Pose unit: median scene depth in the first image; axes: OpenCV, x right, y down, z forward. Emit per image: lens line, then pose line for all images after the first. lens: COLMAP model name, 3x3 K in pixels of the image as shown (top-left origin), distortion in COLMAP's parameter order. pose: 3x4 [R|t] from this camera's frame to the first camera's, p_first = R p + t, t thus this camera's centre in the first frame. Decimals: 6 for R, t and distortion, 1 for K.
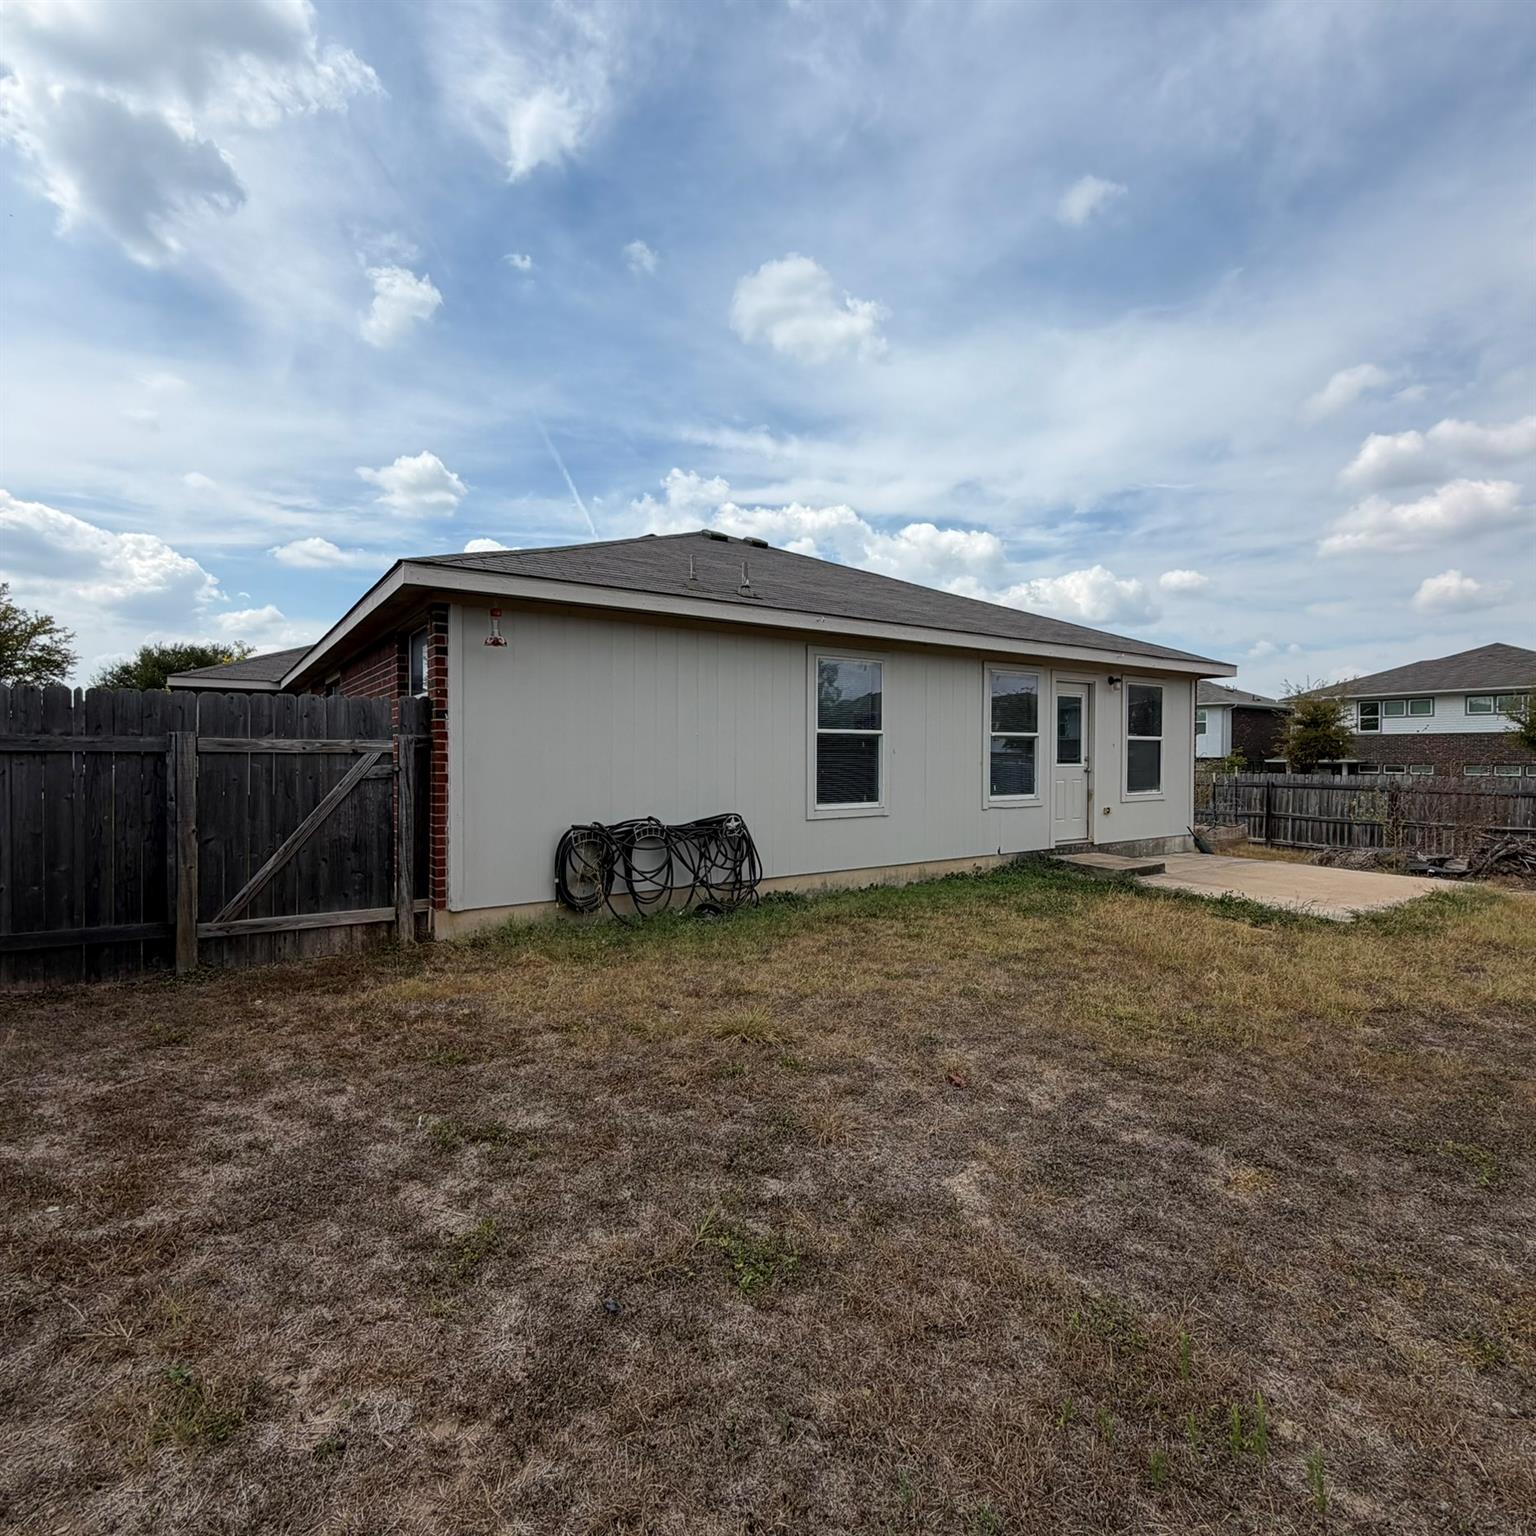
lens RADIAL K [[818.0, 0, 767.2], [0, 818.0, 761.4], [0, 0, 1]] dist [0.000471, 0.002487]
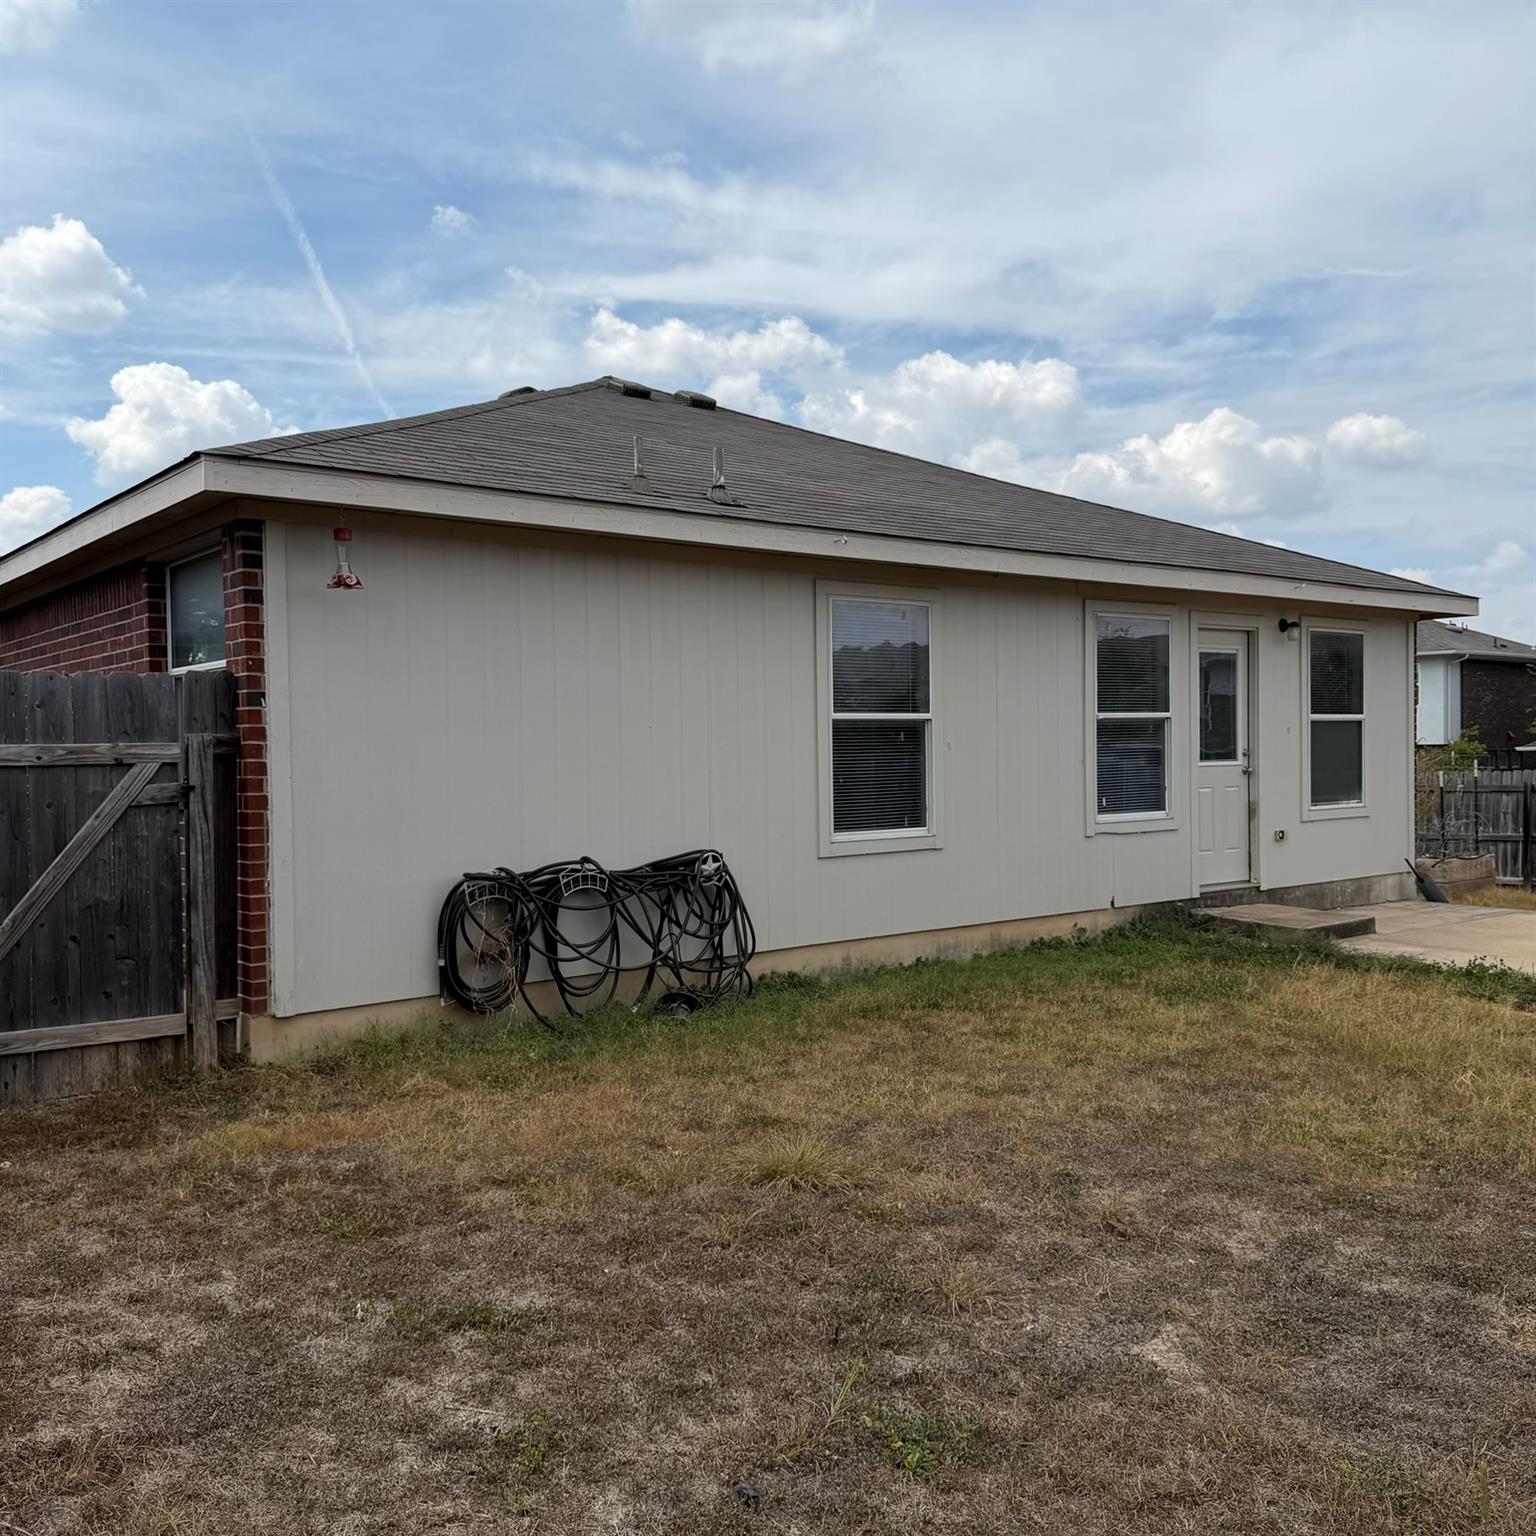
lens RADIAL K [[1424.8, 0, 768.0], [0, 1424.8, 768.0], [0, 0, 1]] dist [0.127061, -0.225112]
pose [[0.997343, -0.016638, 0.070924, -0.090347], [0.016344, 0.999855, 0.004717, -0.004395], [-0.070992, -0.003545, 0.997471, -0.119792]]
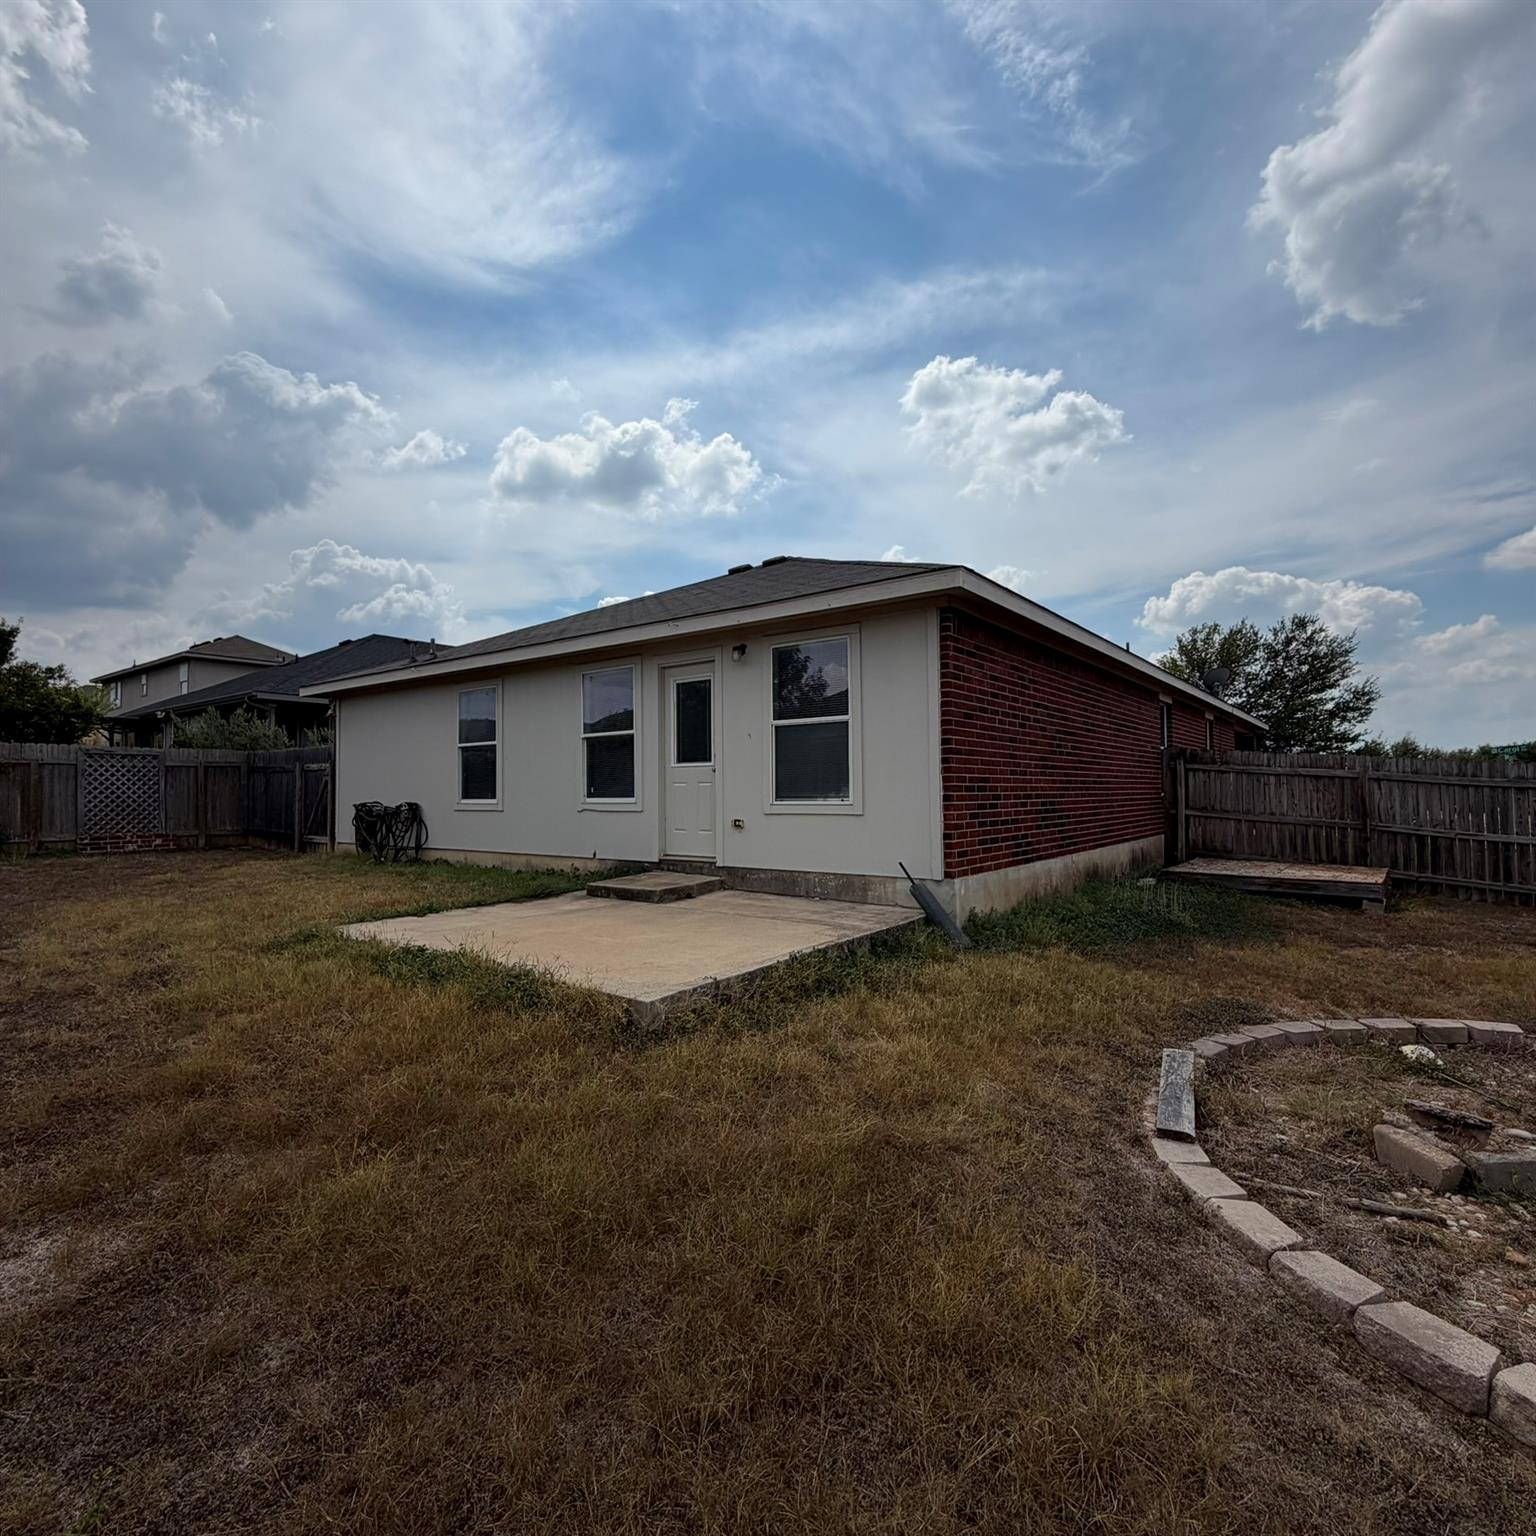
lens RADIAL K [[818.0, 0, 767.2], [0, 818.0, 761.4], [0, 0, 1]] dist [0.000471, 0.002487]
pose [[0.315354, -0.036251, -0.948282, 2.084310], [0.002749, 0.999301, -0.037287, 0.057616], [0.948970, 0.009151, 0.315233, 1.450557]]
